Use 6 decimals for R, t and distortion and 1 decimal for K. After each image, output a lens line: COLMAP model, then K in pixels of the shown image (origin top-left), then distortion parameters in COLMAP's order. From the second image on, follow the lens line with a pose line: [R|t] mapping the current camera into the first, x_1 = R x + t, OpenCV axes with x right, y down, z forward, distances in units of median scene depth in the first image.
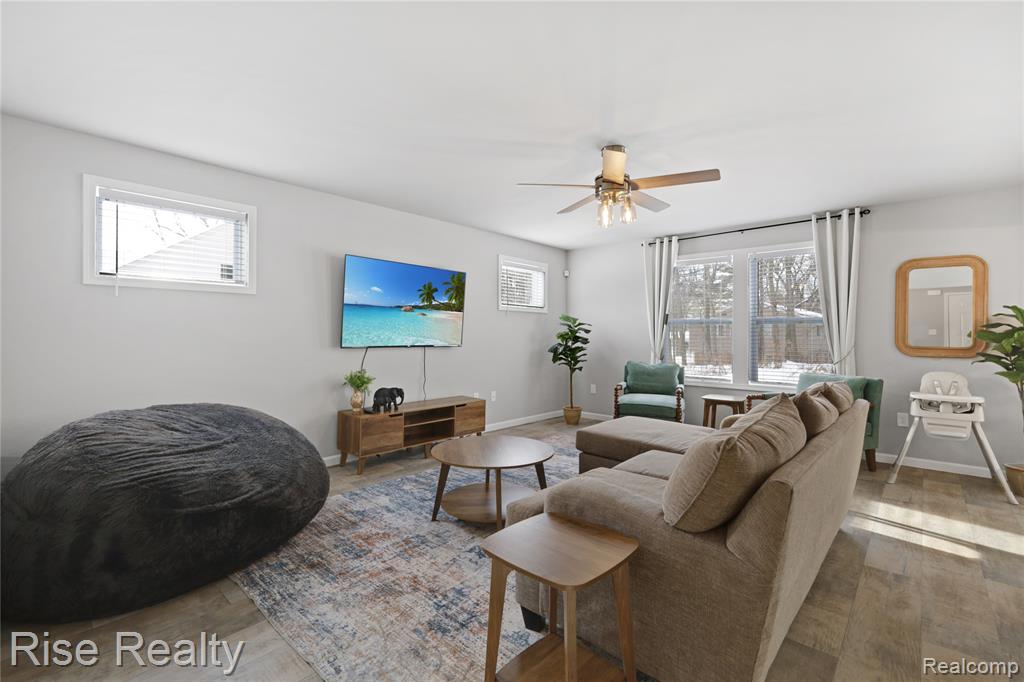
lens RADIAL K [[451.7, 0, 511.0], [0, 451.7, 330.9], [0, 0, 1]] dist [0.014693, 0.000214]
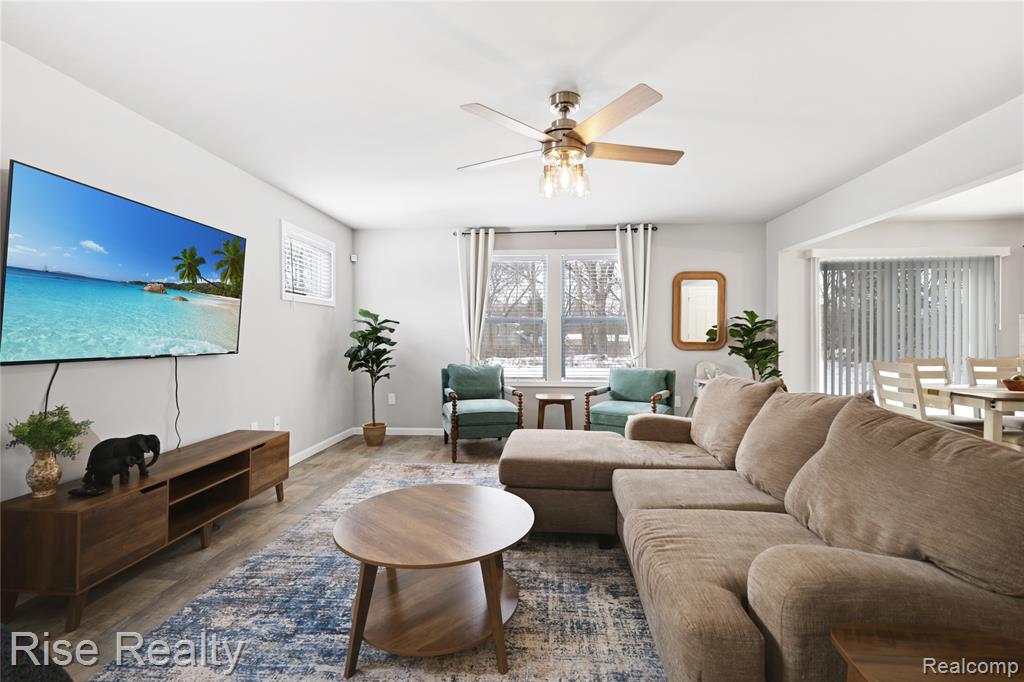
lens RADIAL K [[451.7, 0, 510.5], [0, 451.7, 335.4], [0, 0, 1]] dist [0.014693, 0.000214]
pose [[0.788871, -0.006541, 0.614524, -0.220456], [0.000538, 0.999950, 0.009953, 0.002937], [-0.614558, -0.007521, 0.788835, 0.281753]]
